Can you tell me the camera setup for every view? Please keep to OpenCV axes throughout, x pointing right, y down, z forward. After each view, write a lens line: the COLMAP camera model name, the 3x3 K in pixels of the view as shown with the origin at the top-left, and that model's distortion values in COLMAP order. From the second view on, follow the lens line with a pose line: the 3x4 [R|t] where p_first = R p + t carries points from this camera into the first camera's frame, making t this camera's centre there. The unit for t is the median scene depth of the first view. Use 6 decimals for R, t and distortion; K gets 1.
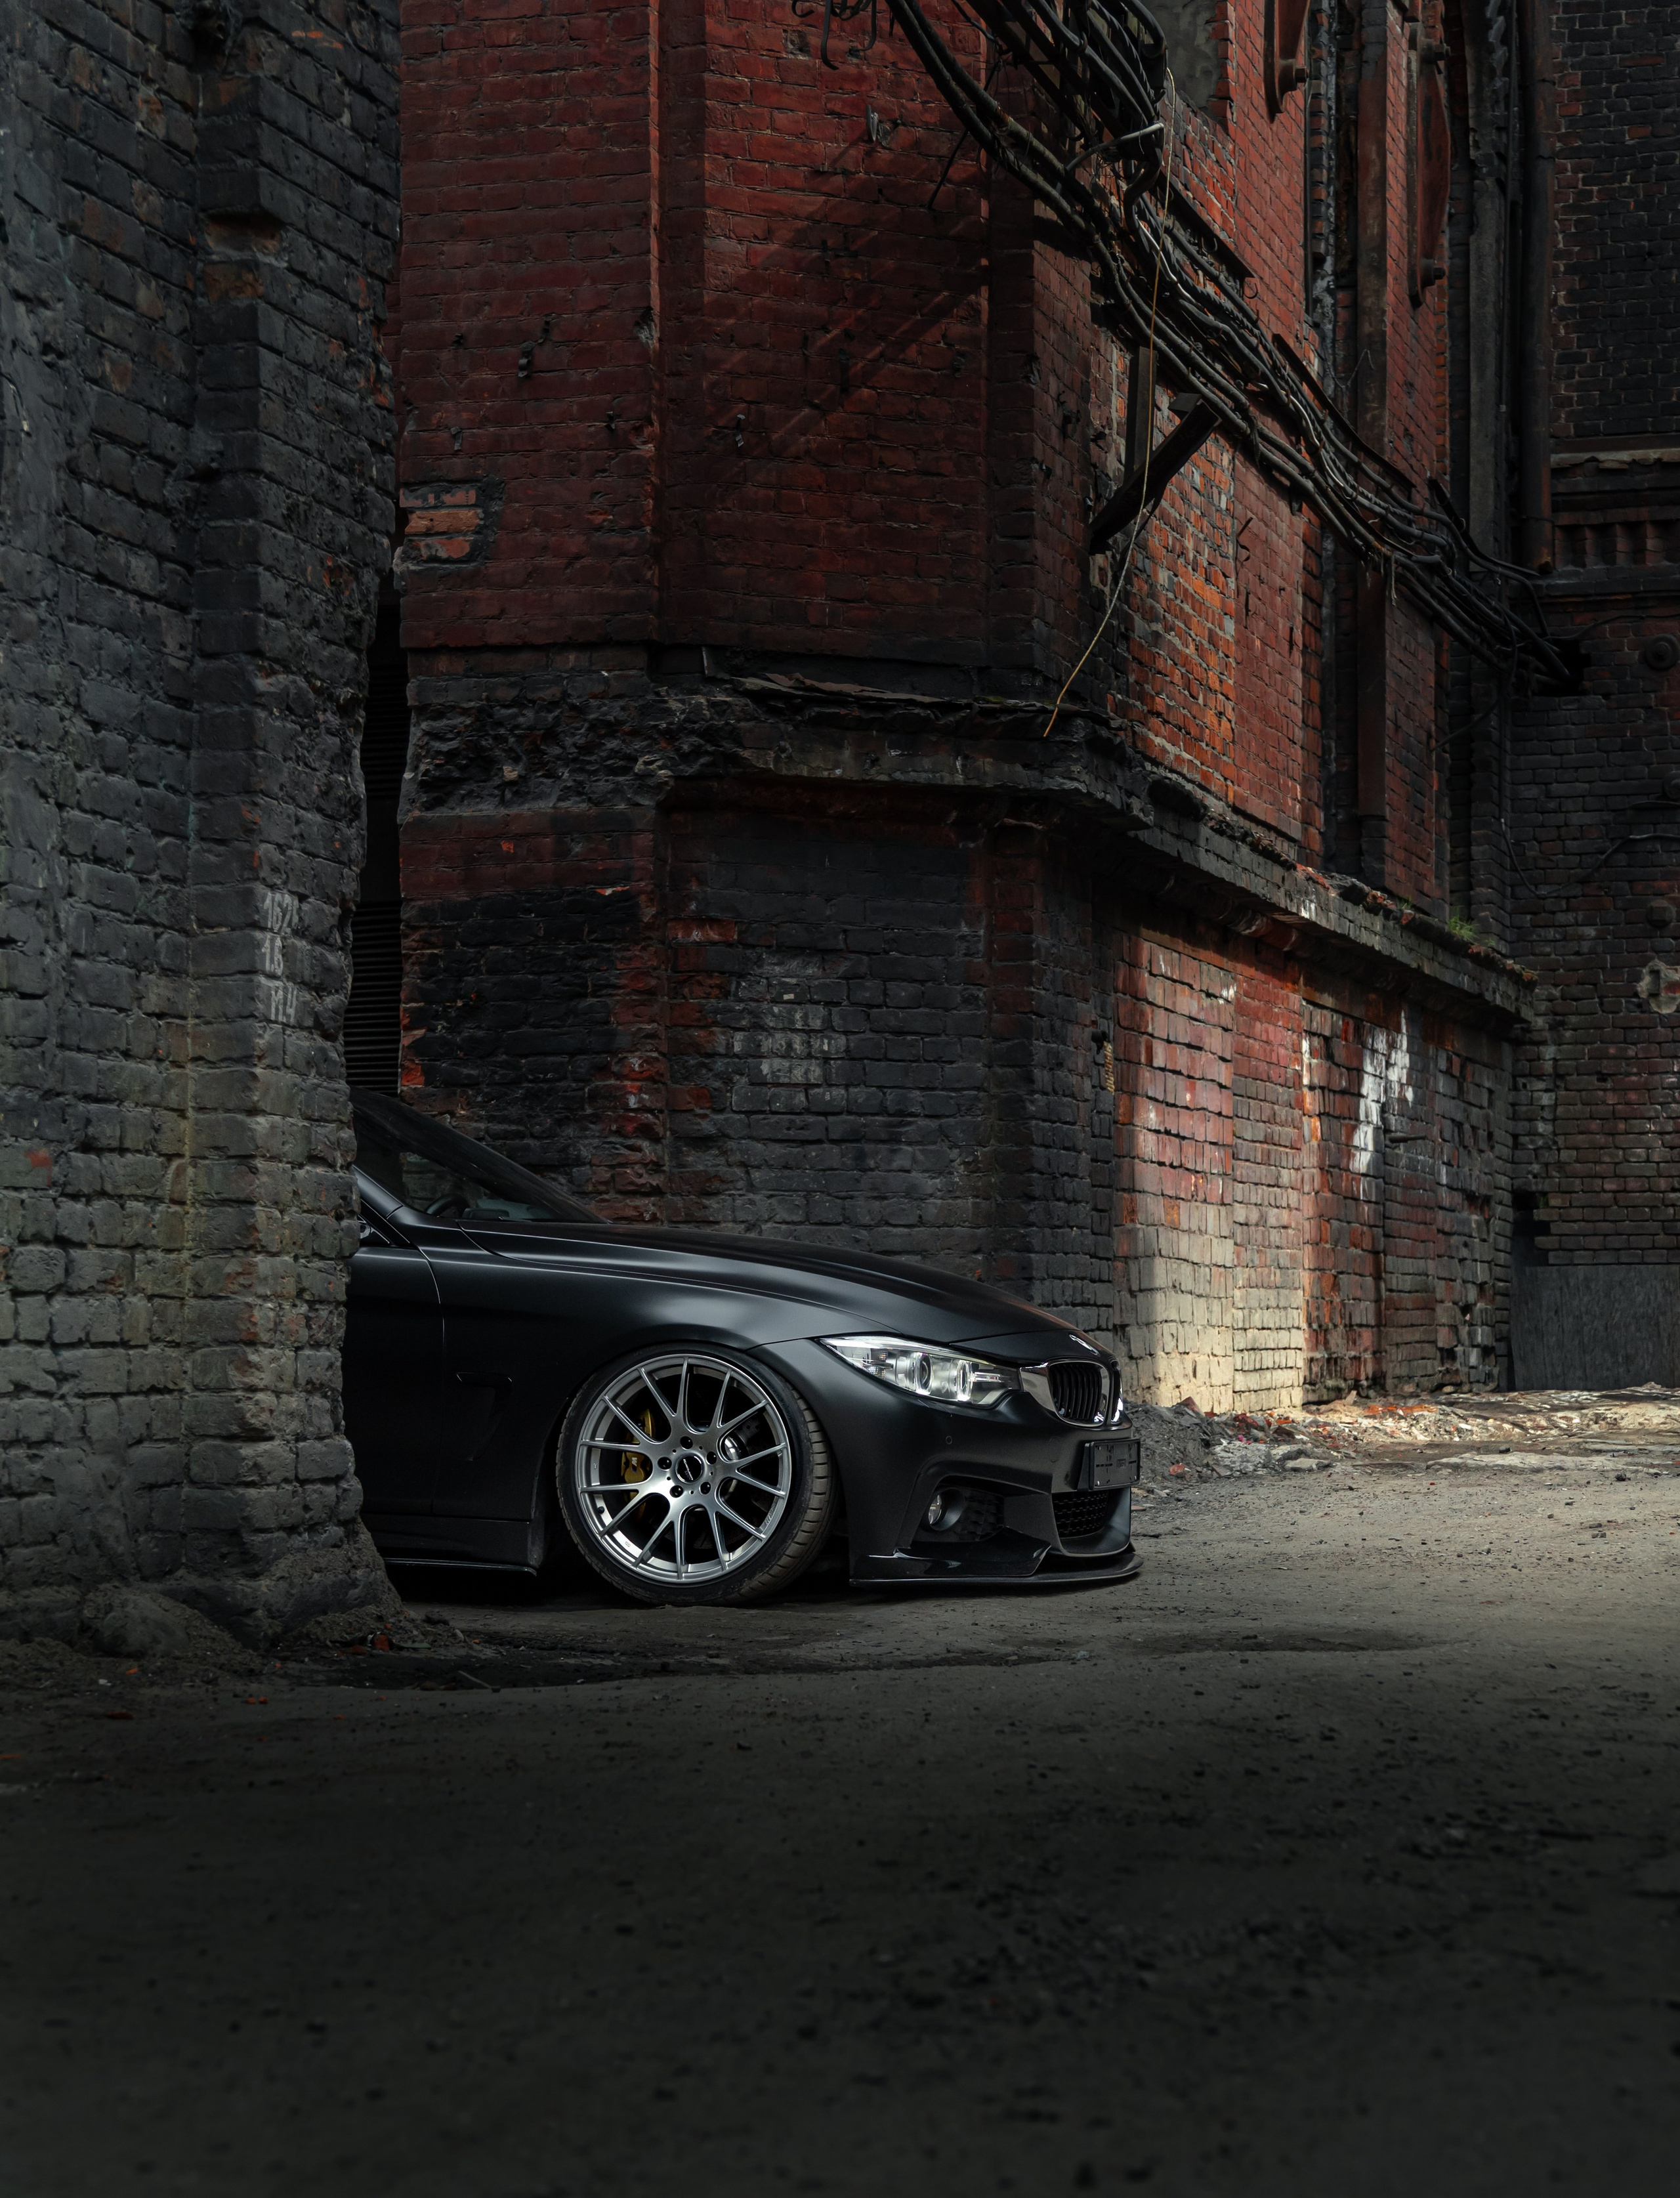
lens RADIAL K [[4508.1, 0, 838.0], [0, 4508.1, 1246.0], [0, 0, 1]] dist [0.001359, 0.255924]
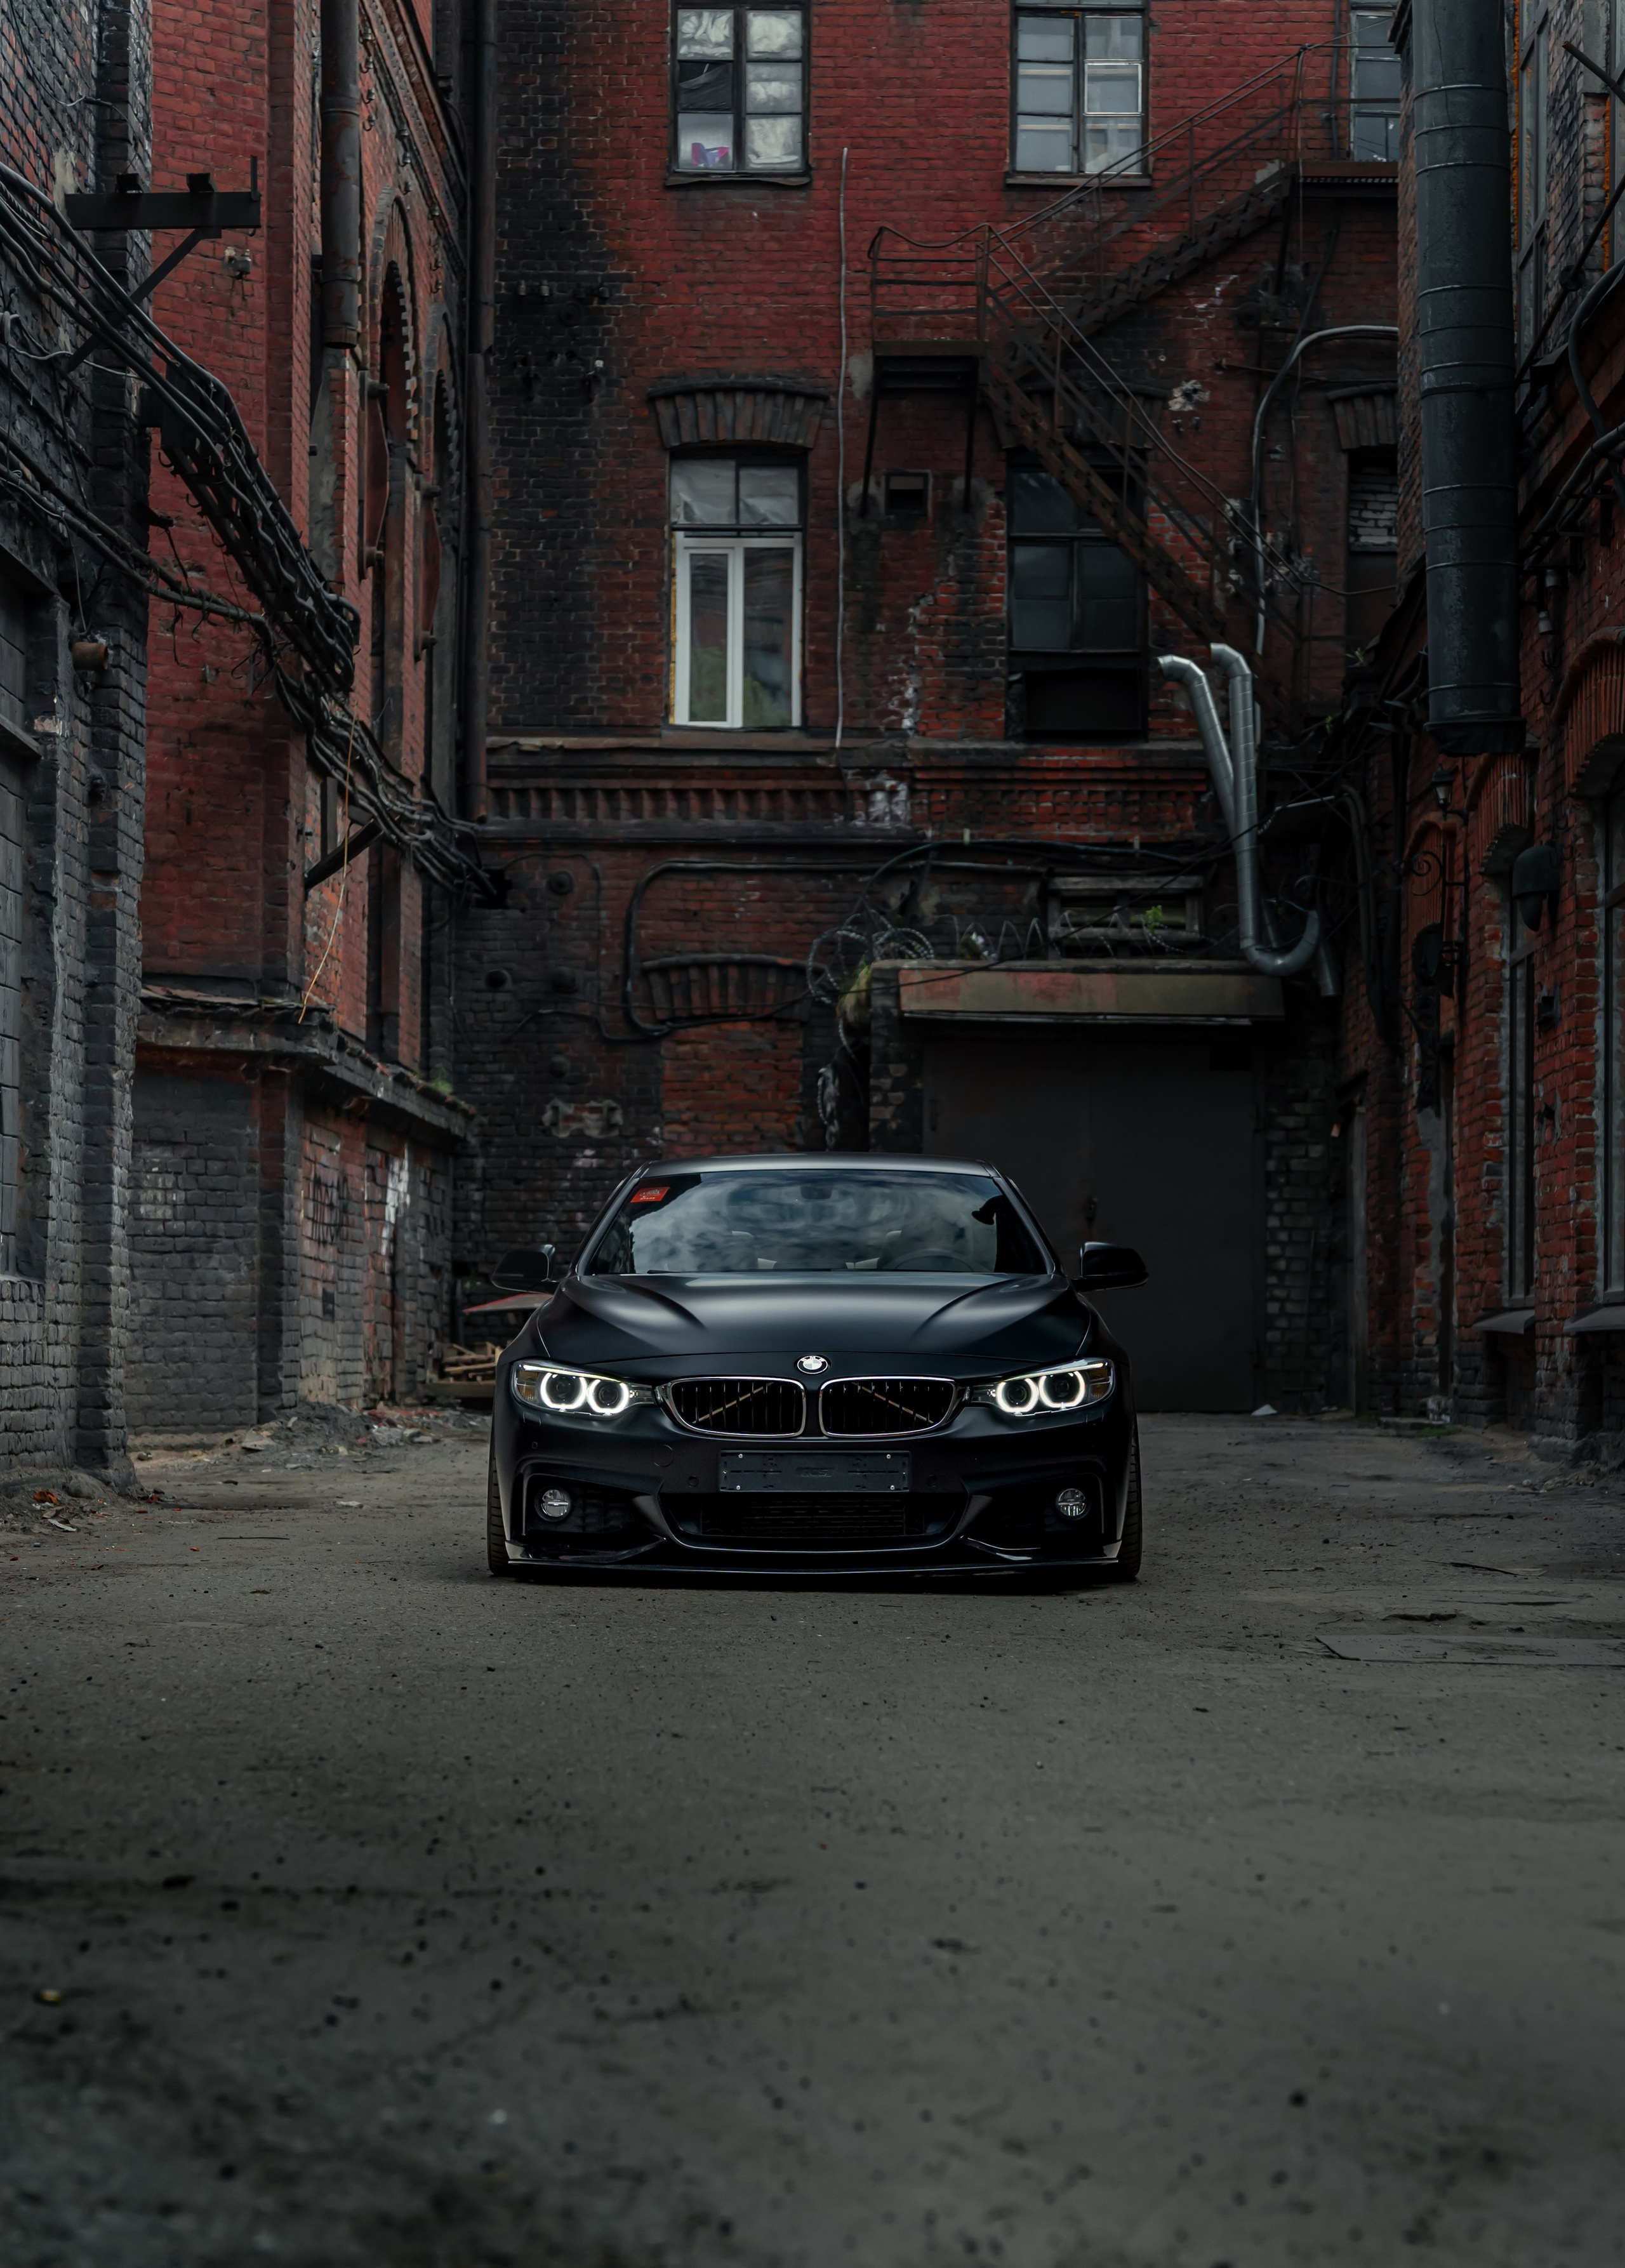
lens RADIAL K [[4811.5, 0, 812.5], [0, 4811.5, 1134.0], [0, 0, 1]] dist [0.045118, 0.016250]
pose [[0.963396, 0.018340, 0.267456, -0.259938], [-0.010863, 0.999508, -0.029409, -0.016429], [-0.267864, 0.025427, 0.963121, -0.853224]]
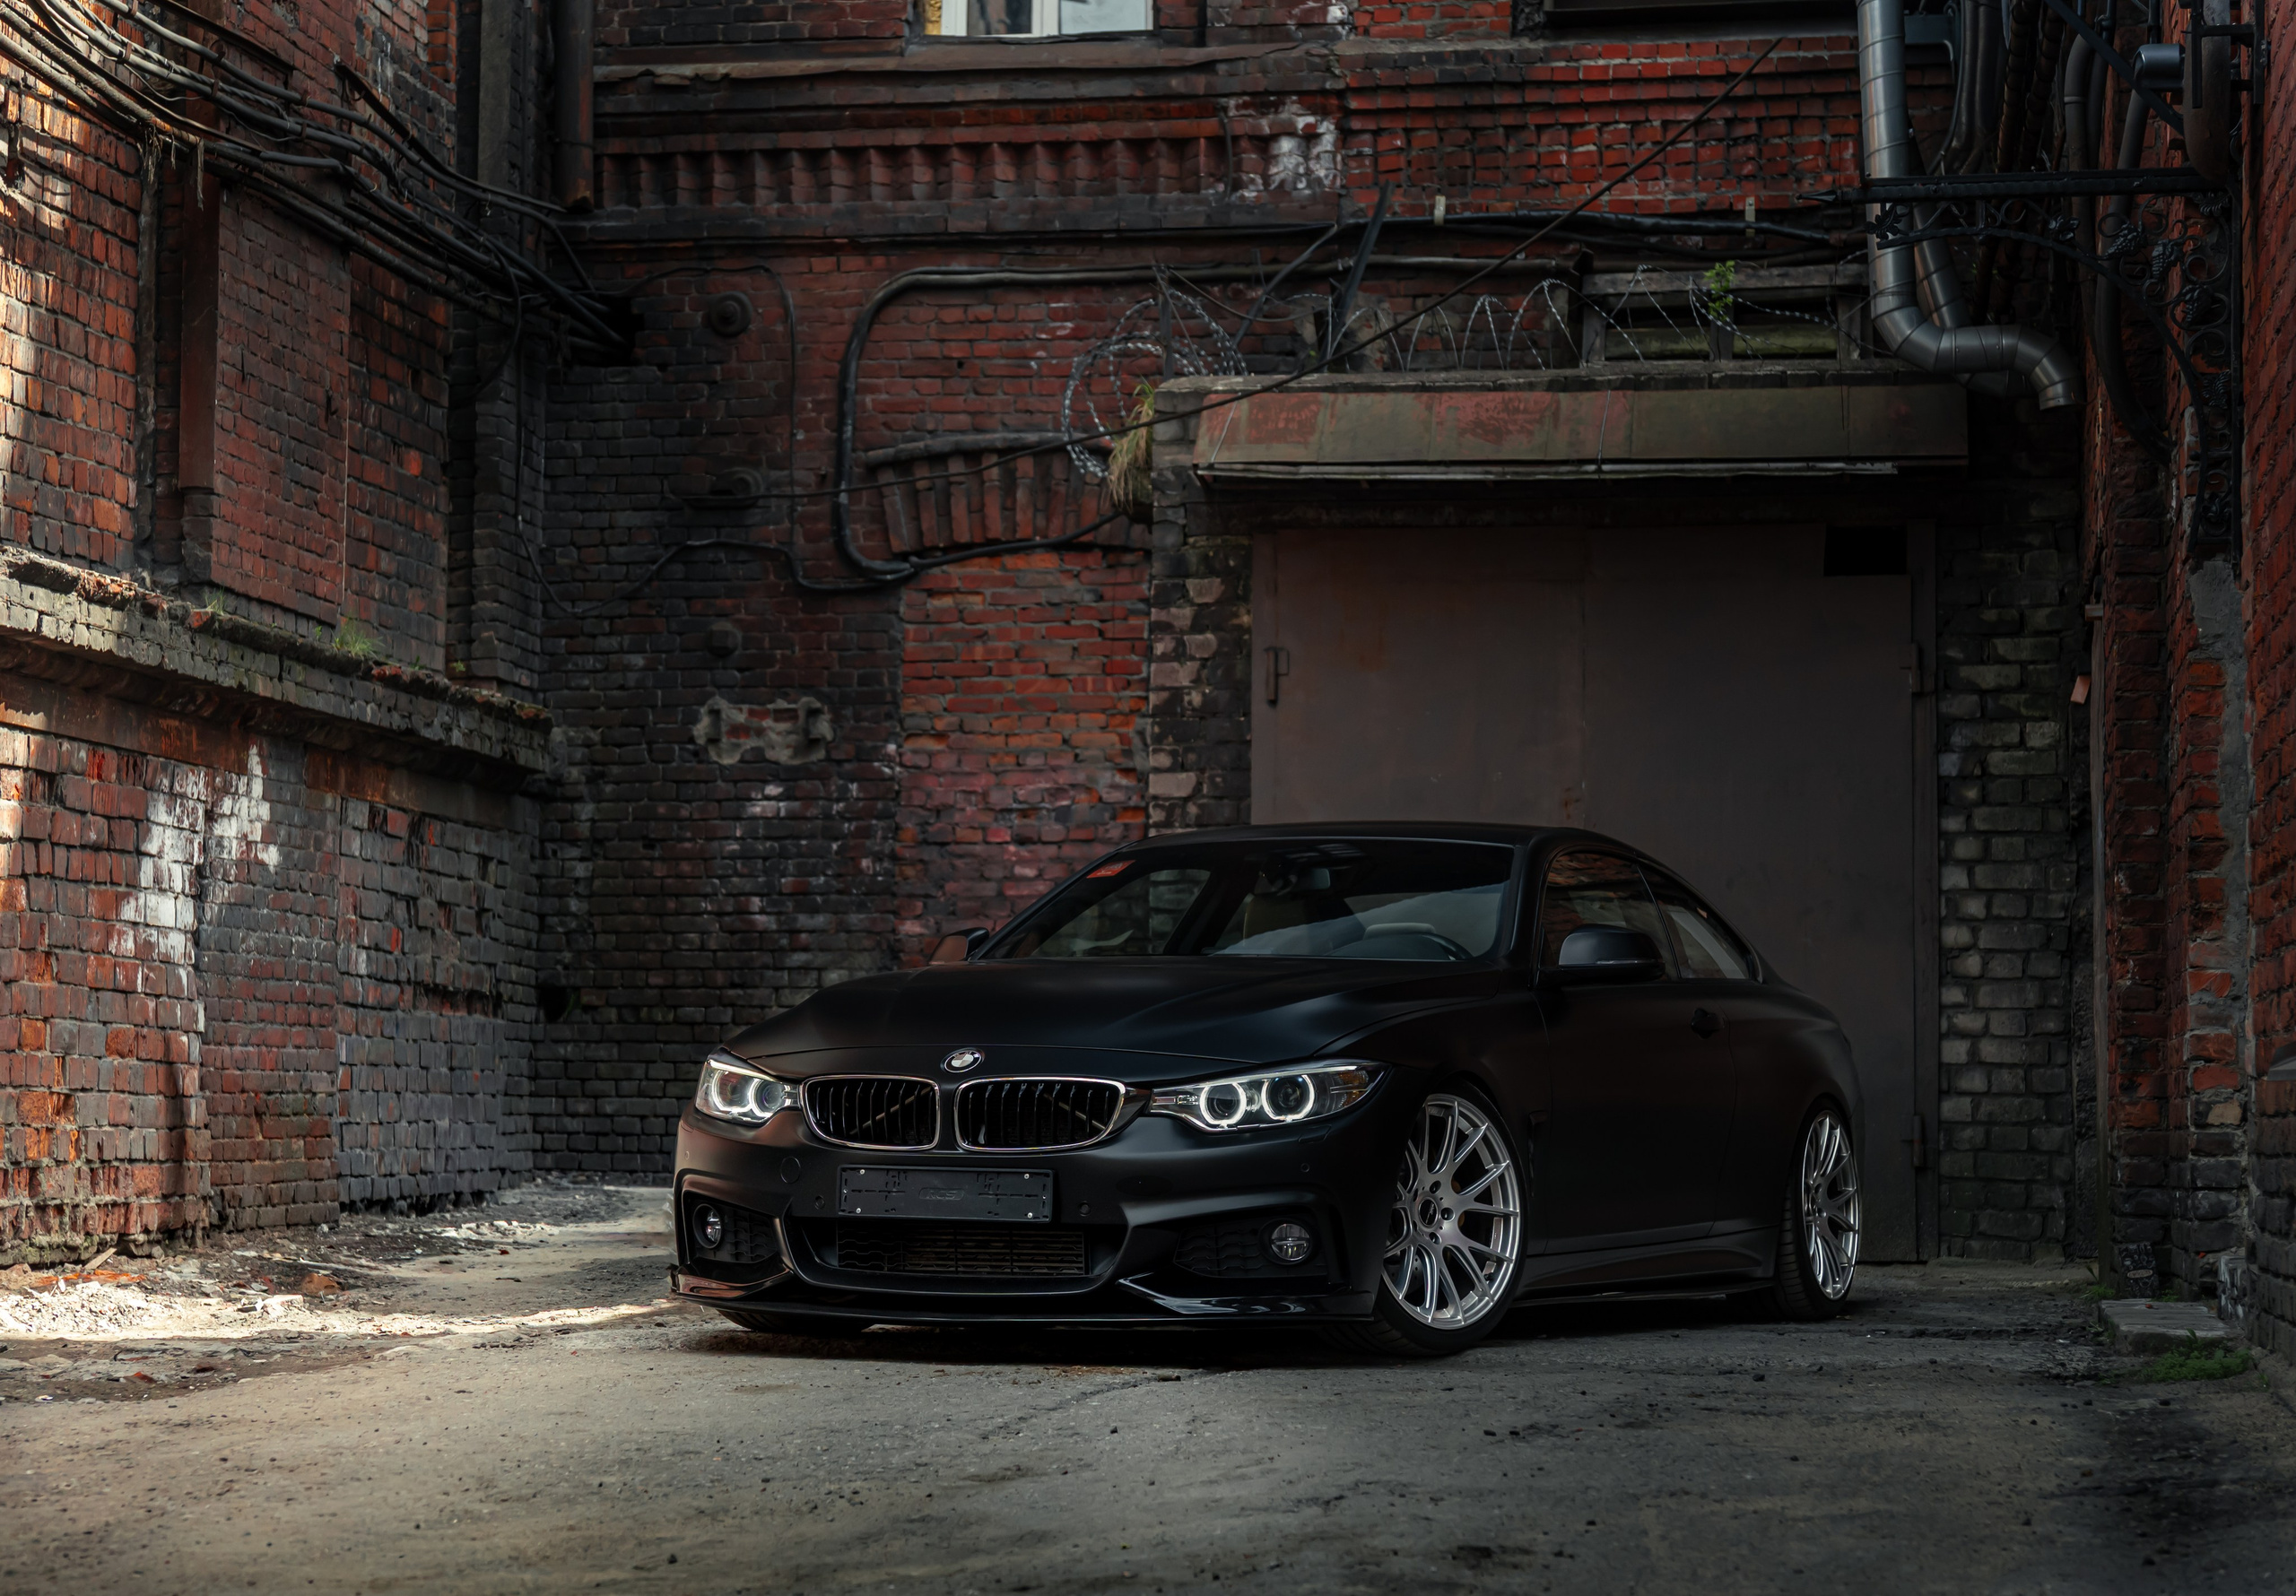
lens RADIAL K [[4770.0, 0, 1089.9], [0, 4770.0, 804.4], [0, 0, 1]] dist [0.064461, -0.023094]
pose [[0.992634, 0.012536, 0.120499, 0.262444], [-0.006218, 0.998593, -0.052670, -0.000806], [-0.120990, 0.051532, 0.991315, 0.283603]]
